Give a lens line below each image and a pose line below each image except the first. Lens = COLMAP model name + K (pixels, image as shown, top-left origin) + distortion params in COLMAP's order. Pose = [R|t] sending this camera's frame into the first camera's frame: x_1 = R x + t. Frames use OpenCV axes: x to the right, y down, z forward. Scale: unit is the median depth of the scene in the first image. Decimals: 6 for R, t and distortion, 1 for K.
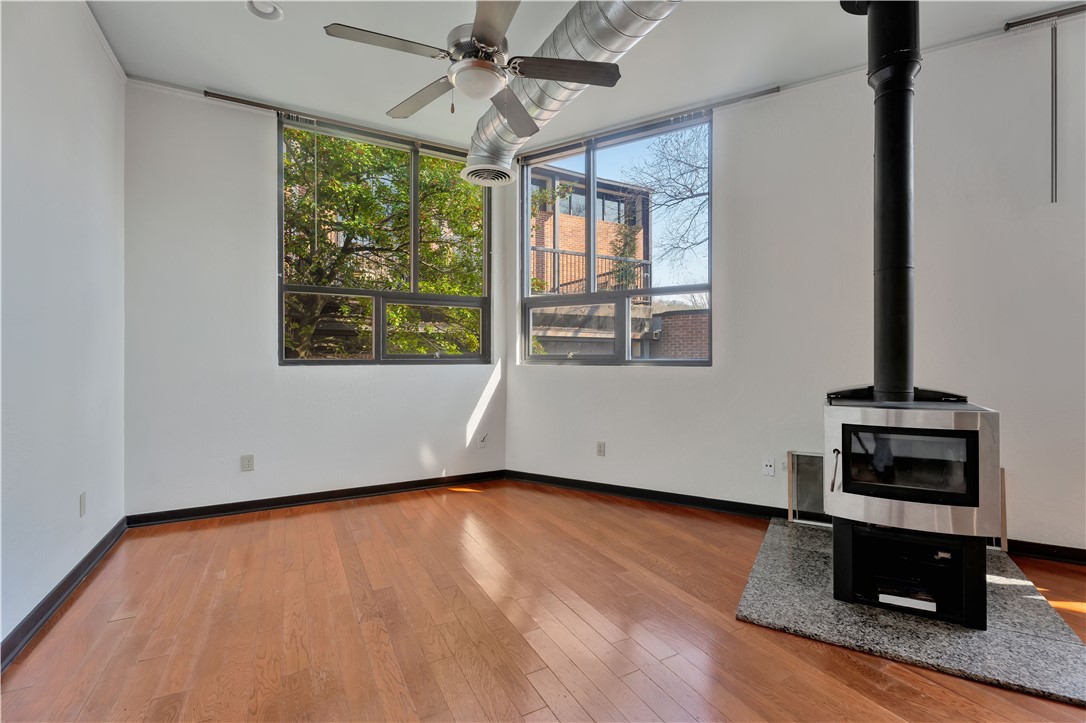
lens RADIAL K [[490.6, 0, 548.9], [0, 490.6, 364.0], [0, 0, 1]] dist [0.002298, 0.000123]
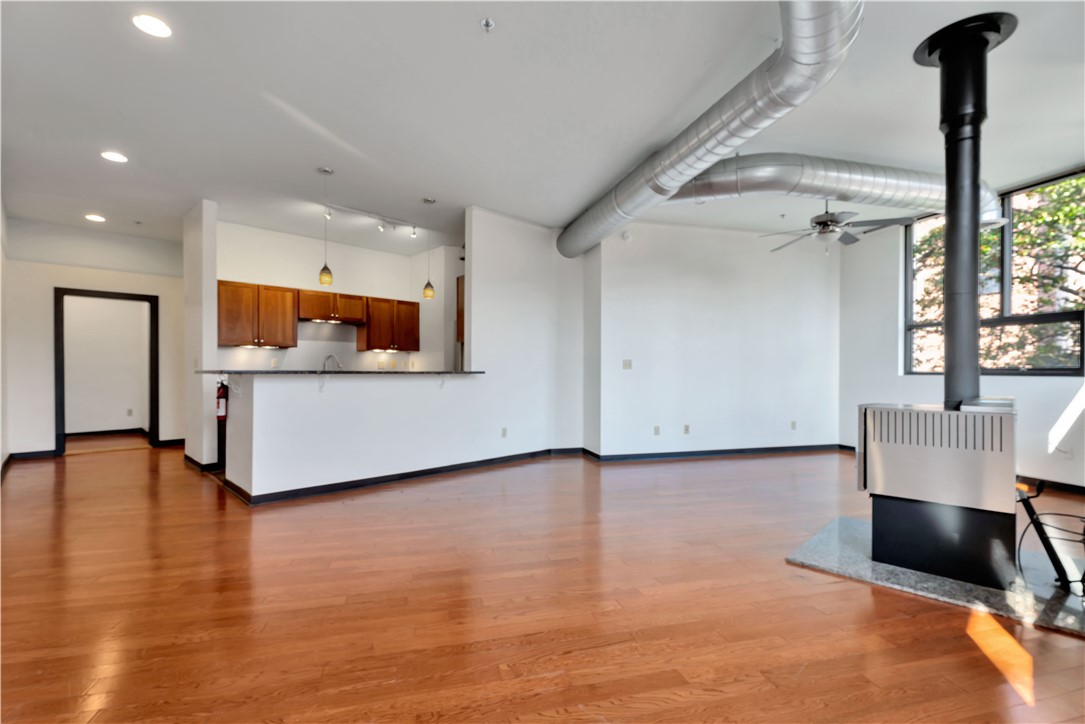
lens RADIAL K [[490.2, 0, 548.4], [0, 490.2, 364.5], [0, 0, 1]] dist [0.002298, 0.000123]
pose [[-0.247821, -0.010159, -0.968753, 1.173236], [-0.011883, 0.999902, -0.007446, -0.004289], [0.968733, 0.009666, -0.247917, 0.216907]]
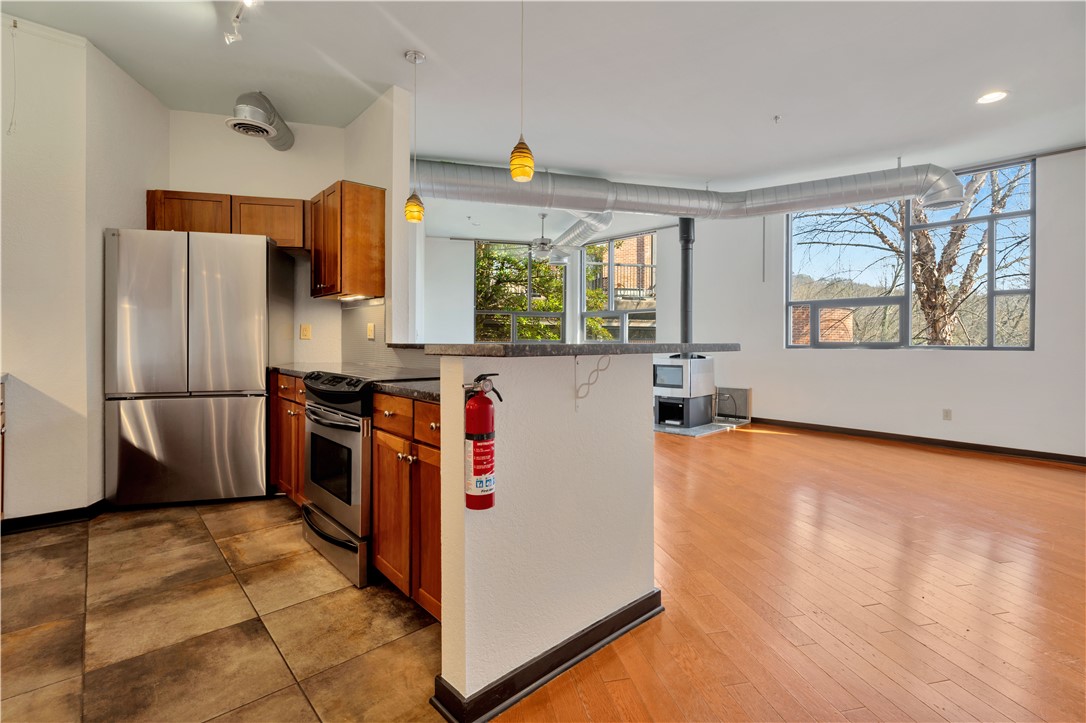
lens RADIAL K [[489.1, 0, 546.2], [0, 489.1, 344.0], [0, 0, 1]] dist [0.002084, -0.001090]
pose [[0.960211, 0.007983, -0.279160, 0.407672], [-0.010109, 0.999930, -0.006175, 0.011094], [0.279091, 0.008751, 0.960225, -1.069566]]
